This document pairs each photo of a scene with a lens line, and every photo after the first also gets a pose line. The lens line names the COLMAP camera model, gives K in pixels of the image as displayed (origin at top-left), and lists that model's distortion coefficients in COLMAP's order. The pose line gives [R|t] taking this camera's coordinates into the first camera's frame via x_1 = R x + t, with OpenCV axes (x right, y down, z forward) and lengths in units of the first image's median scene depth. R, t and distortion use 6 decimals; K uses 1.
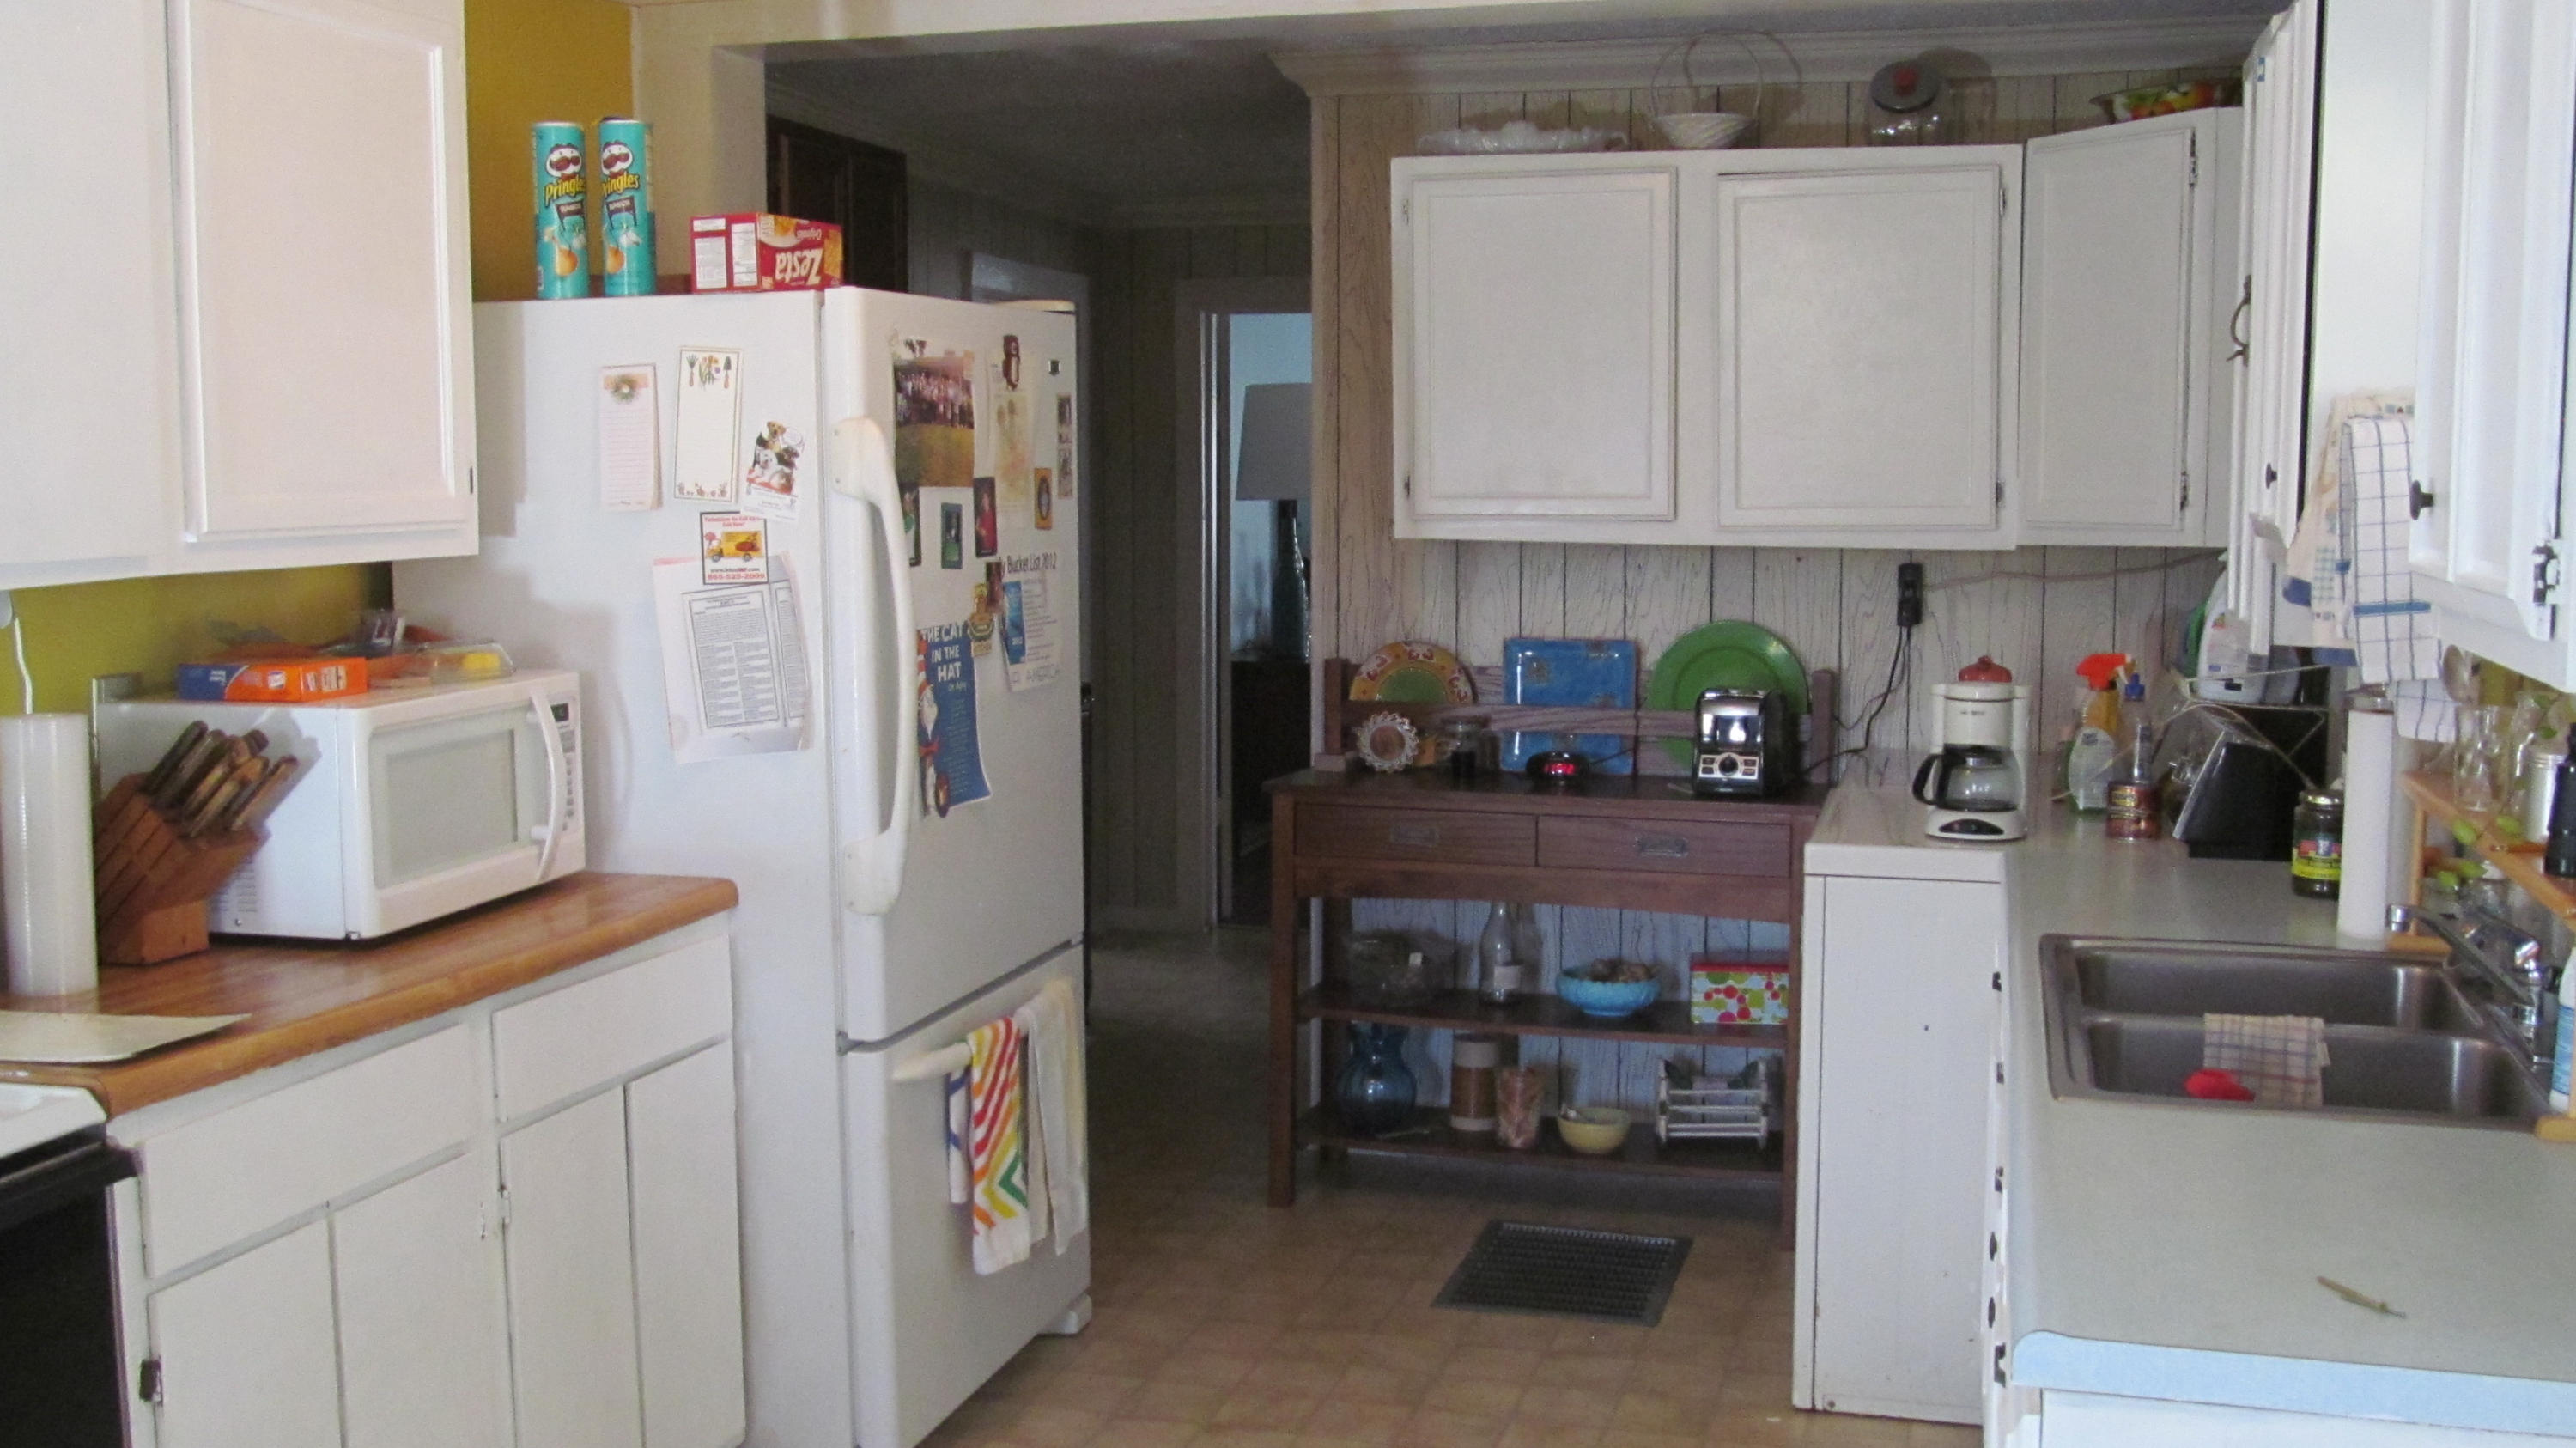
lens RADIAL K [[2474.0, 0, 1299.3], [0, 2474.0, 734.7], [0, 0, 1]] dist [-0.046435, 0.000000]
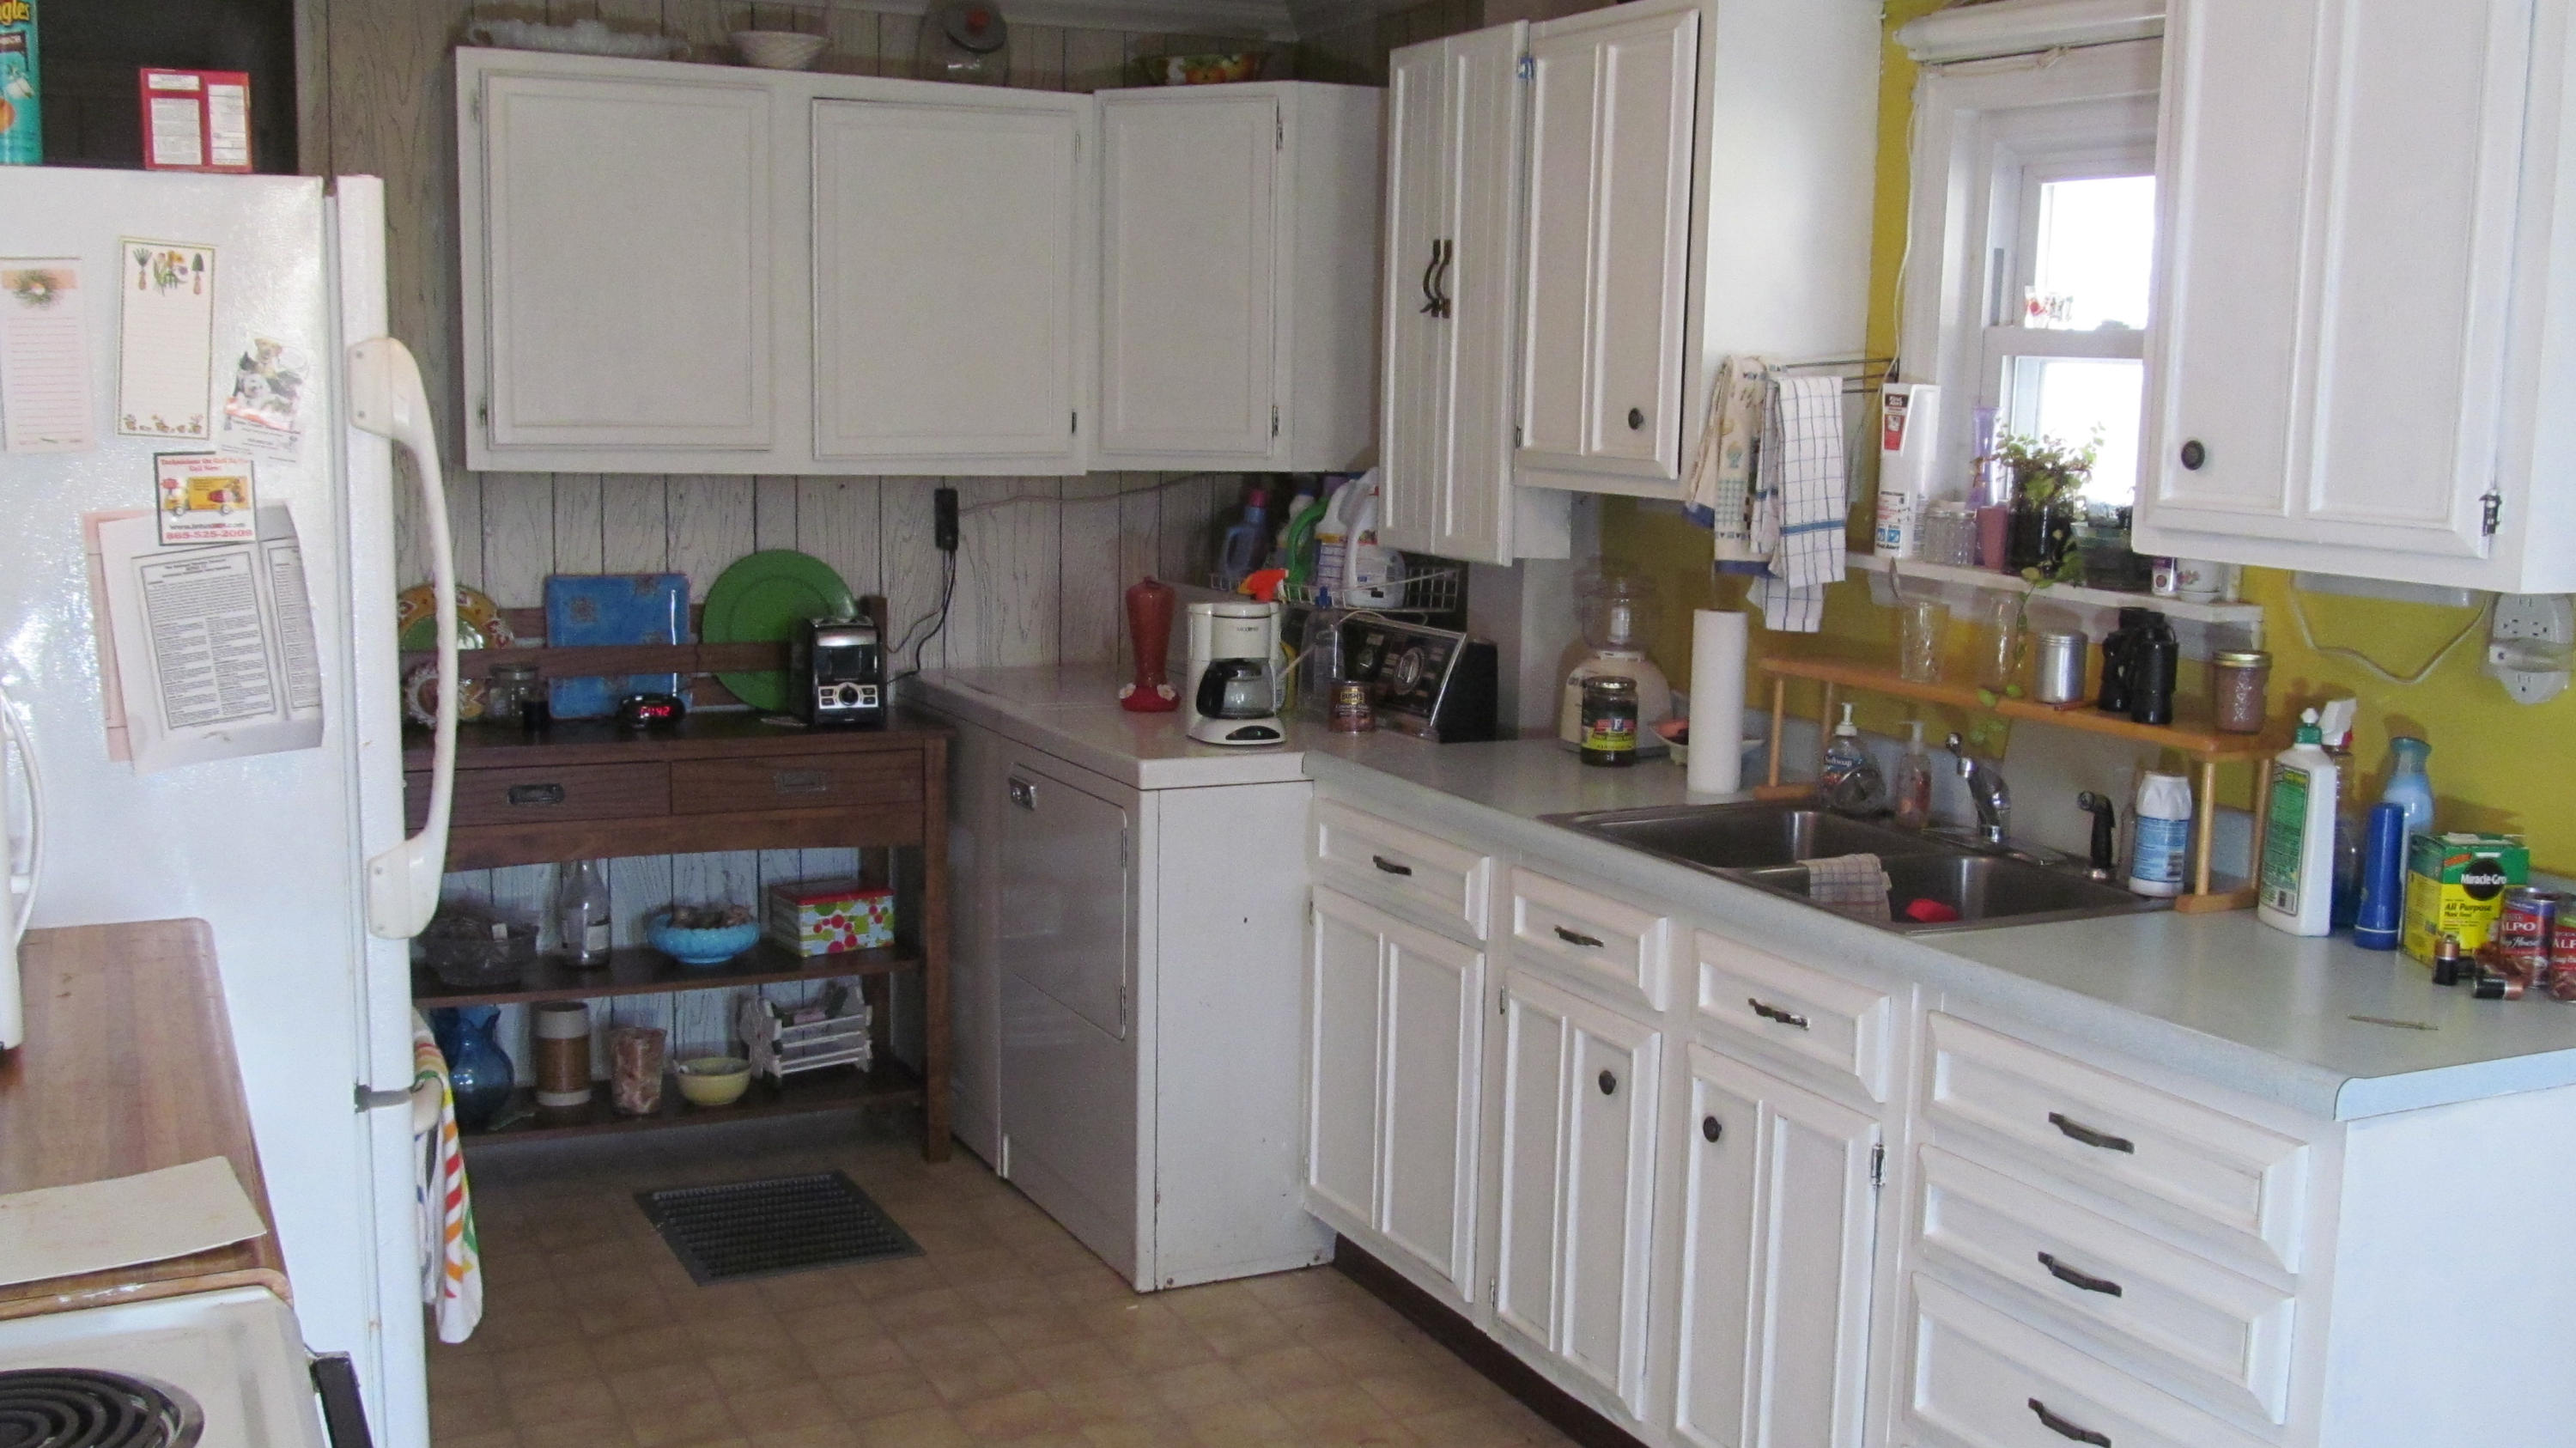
lens RADIAL K [[2474.0, 0, 1298.2], [0, 2474.0, 736.2], [0, 0, 1]] dist [-0.046435, 0.000000]
pose [[0.746508, -0.078384, 0.660743, -0.359052], [0.053807, 0.996896, 0.057470, -0.019107], [-0.663197, -0.007349, 0.748409, 0.134026]]
